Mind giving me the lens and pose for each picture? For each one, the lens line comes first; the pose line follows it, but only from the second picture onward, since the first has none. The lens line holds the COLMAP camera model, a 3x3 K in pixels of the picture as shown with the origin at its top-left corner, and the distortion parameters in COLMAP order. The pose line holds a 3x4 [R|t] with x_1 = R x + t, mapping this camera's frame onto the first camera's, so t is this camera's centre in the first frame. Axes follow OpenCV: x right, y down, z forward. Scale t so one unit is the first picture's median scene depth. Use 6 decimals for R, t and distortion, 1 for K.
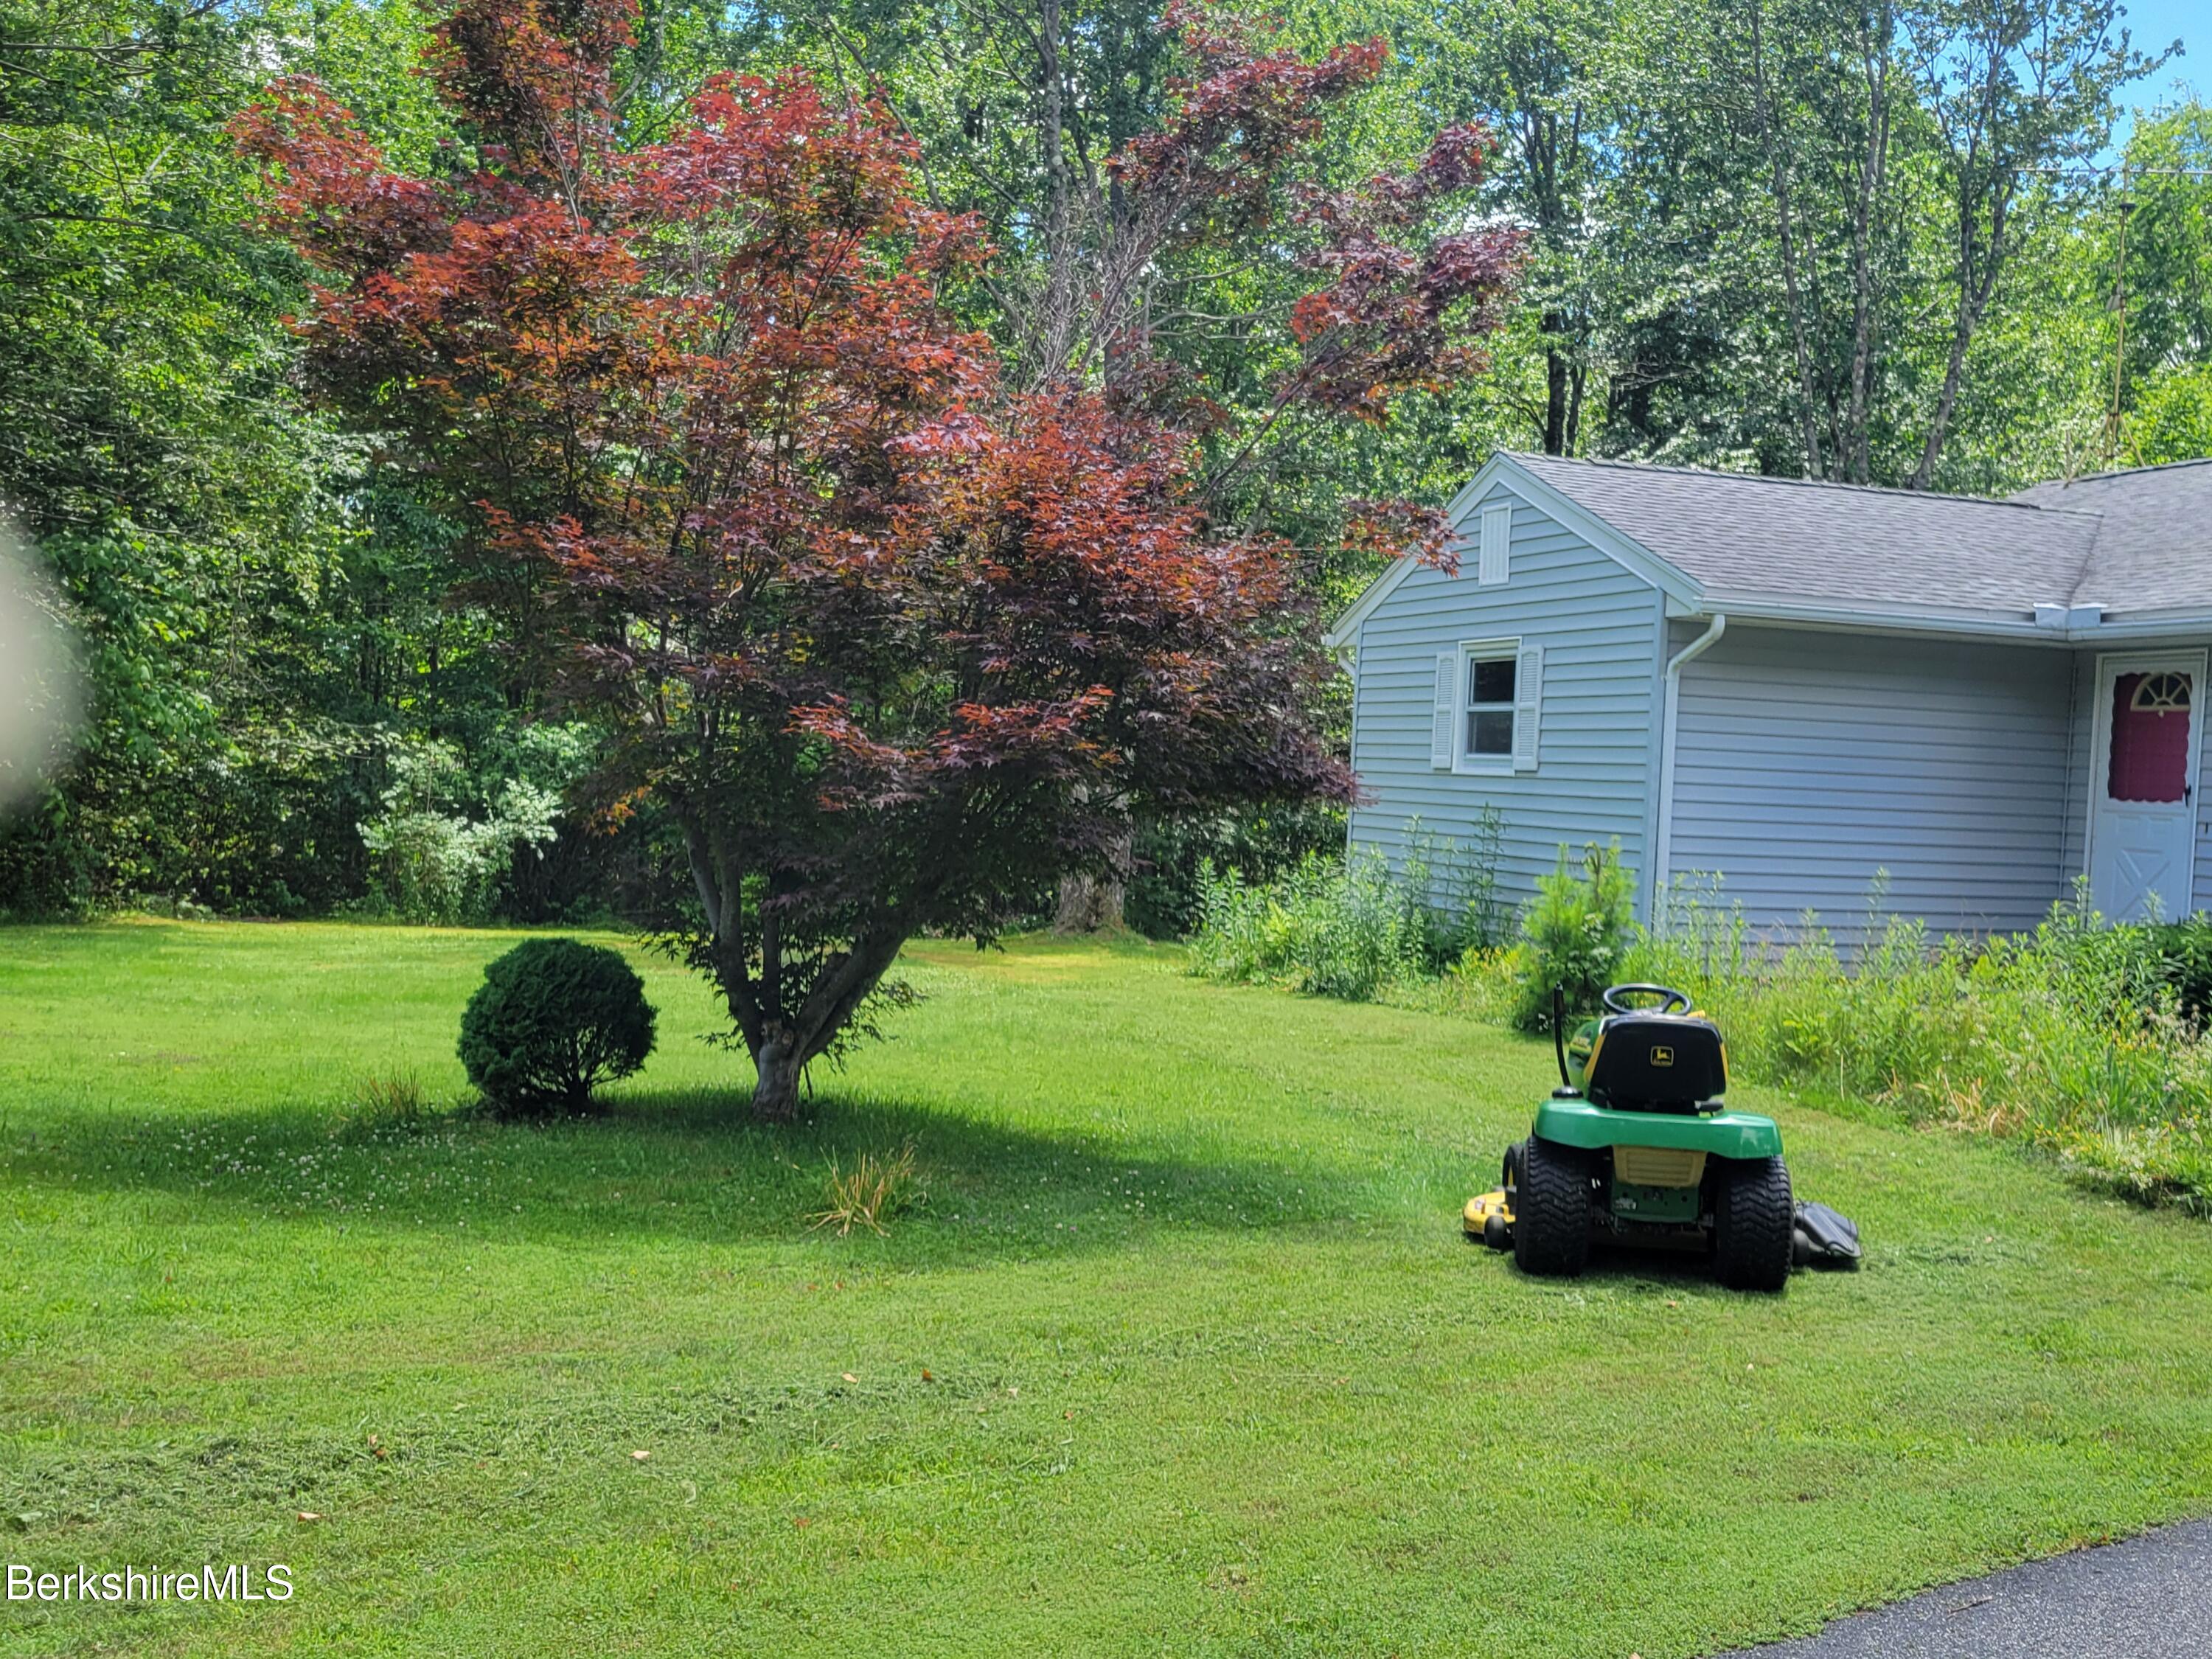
lens RADIAL K [[2255.0, 0, 1114.7], [0, 2255.0, 797.6], [0, 0, 1]] dist [0.059628, -0.112448]
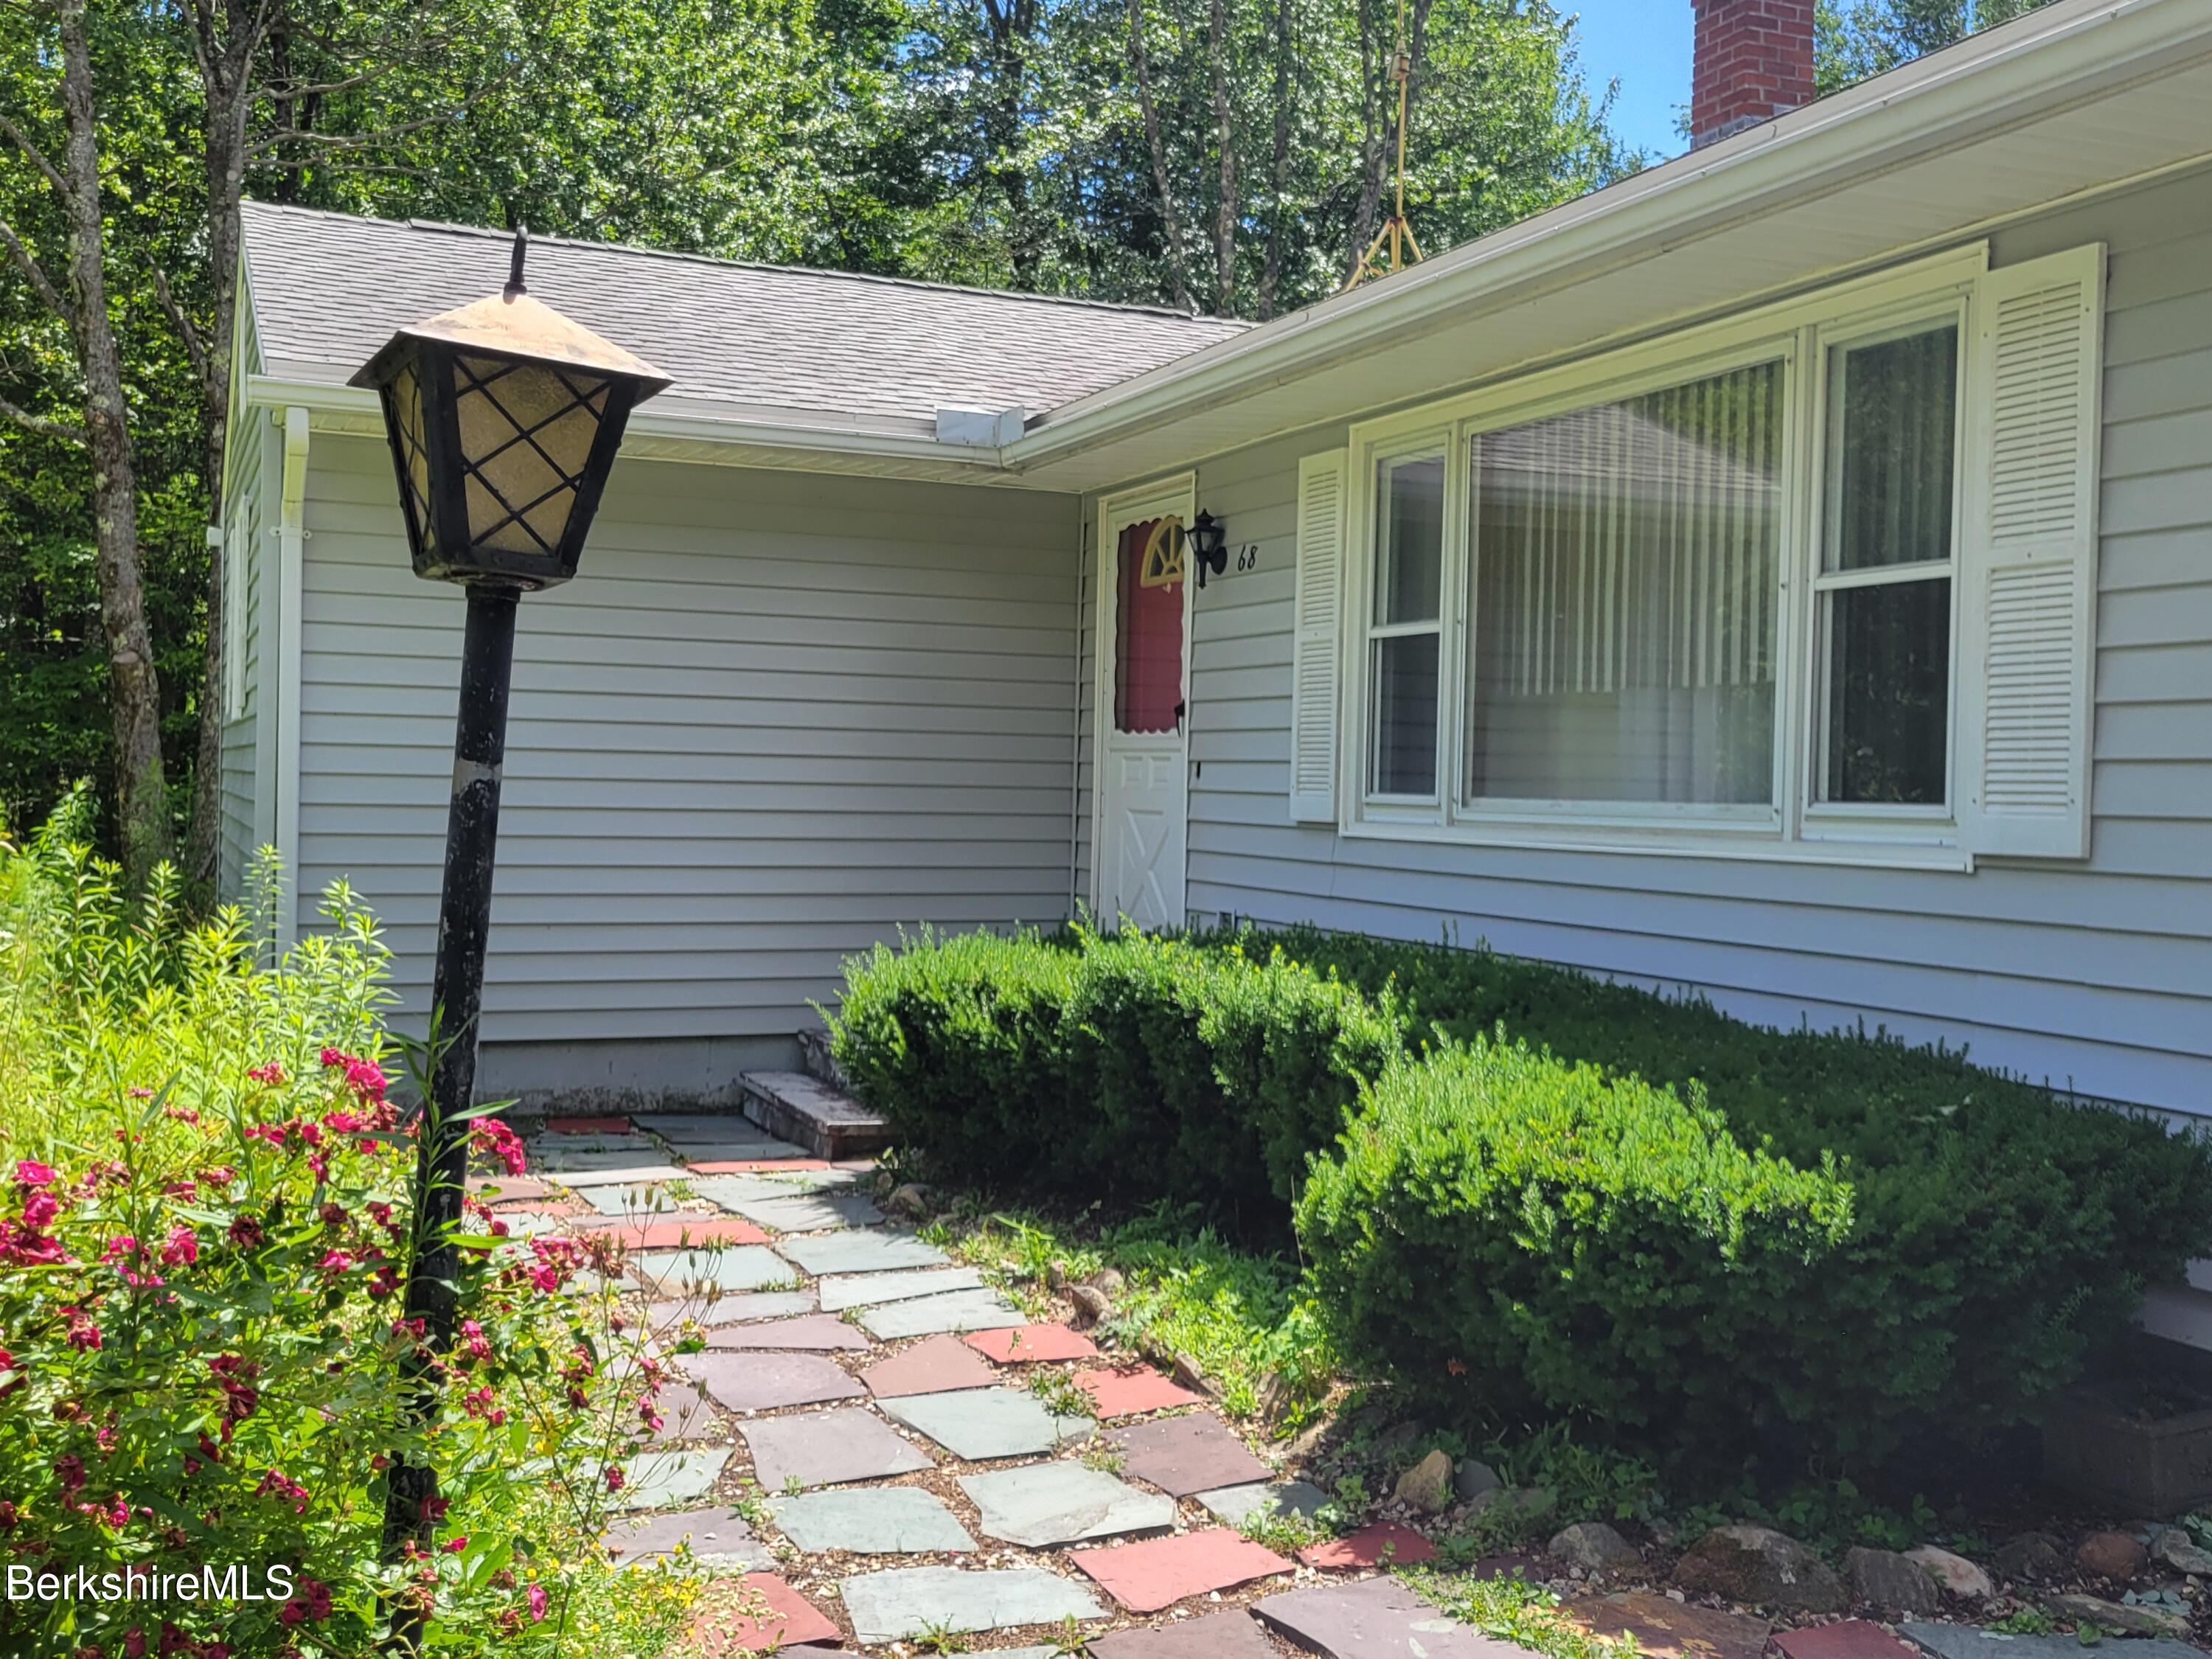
lens RADIAL K [[2255.0, 0, 1114.7], [0, 2255.0, 797.6], [0, 0, 1]] dist [0.059628, -0.112448]
pose [[0.997176, -0.021962, 0.071815, 0.397361], [0.022134, 0.999754, -0.001594, 0.020073], [-0.071762, 0.003179, 0.997417, 0.391415]]
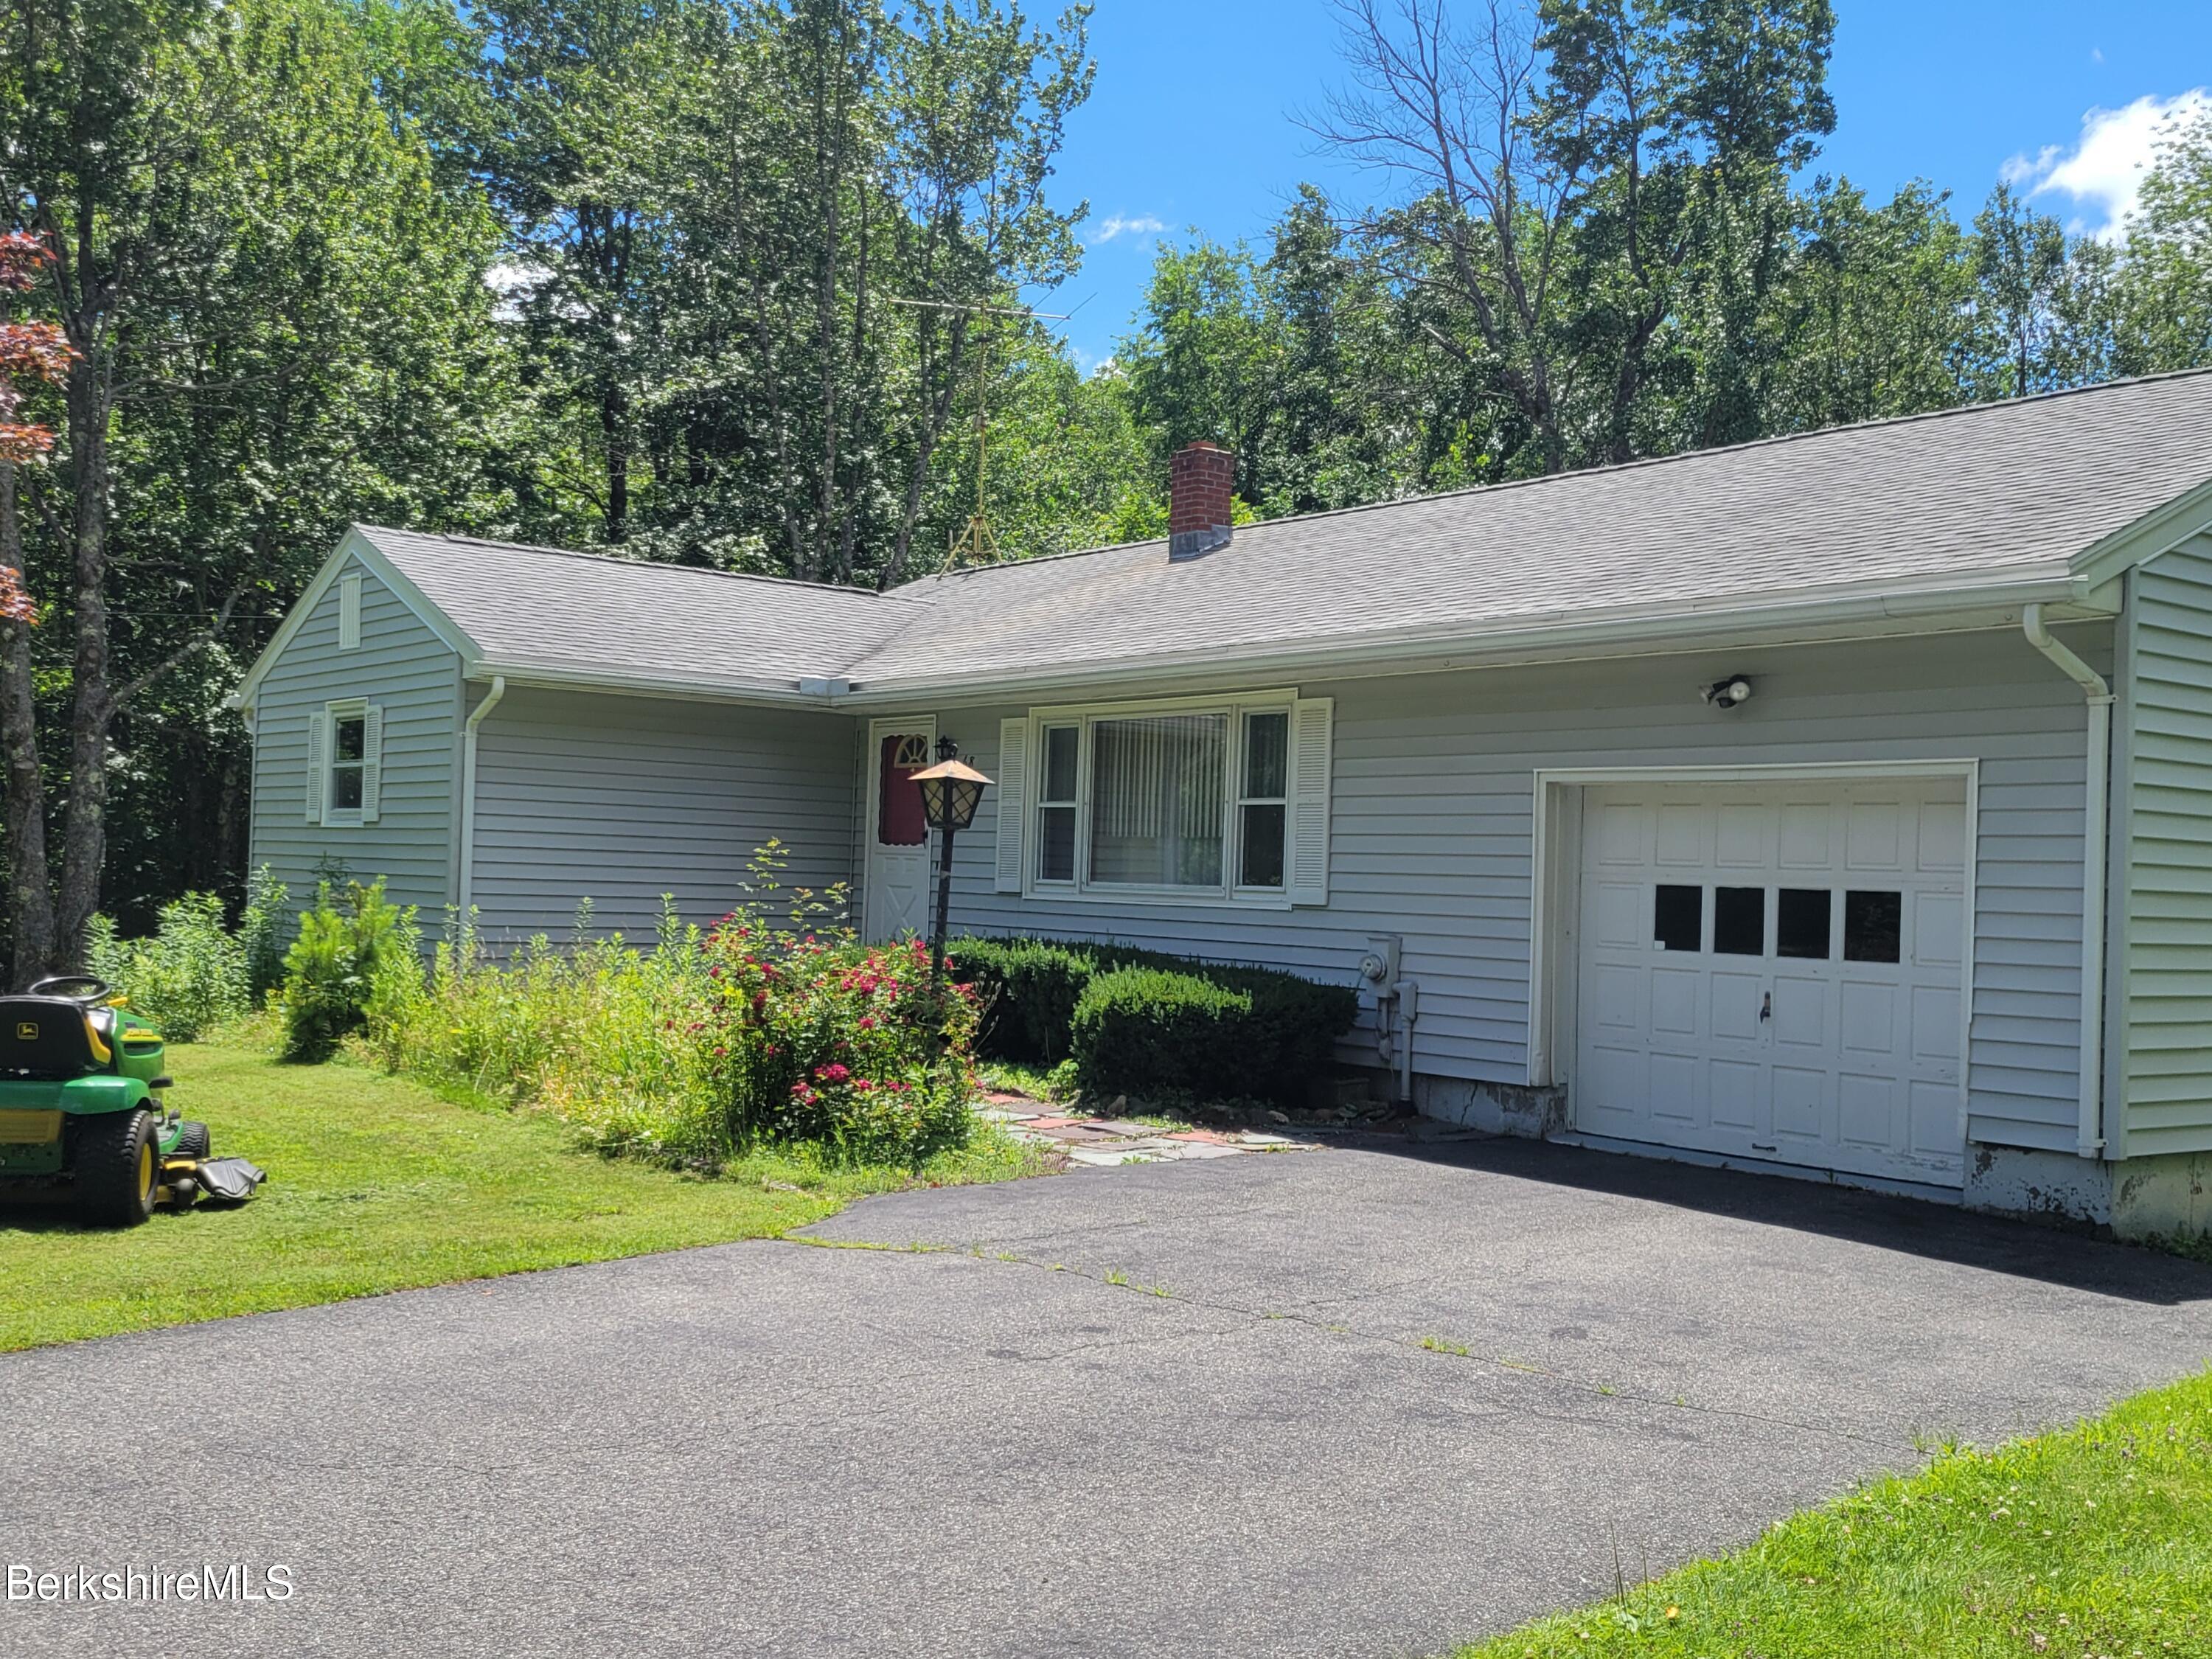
lens RADIAL K [[2255.0, 0, 1114.7], [0, 2255.0, 797.6], [0, 0, 1]] dist [0.059628, -0.112448]
pose [[0.945270, 0.001510, 0.326286, 0.176177], [0.009762, 0.999411, -0.032908, 0.016596], [-0.326143, 0.034292, 0.944698, -0.137367]]
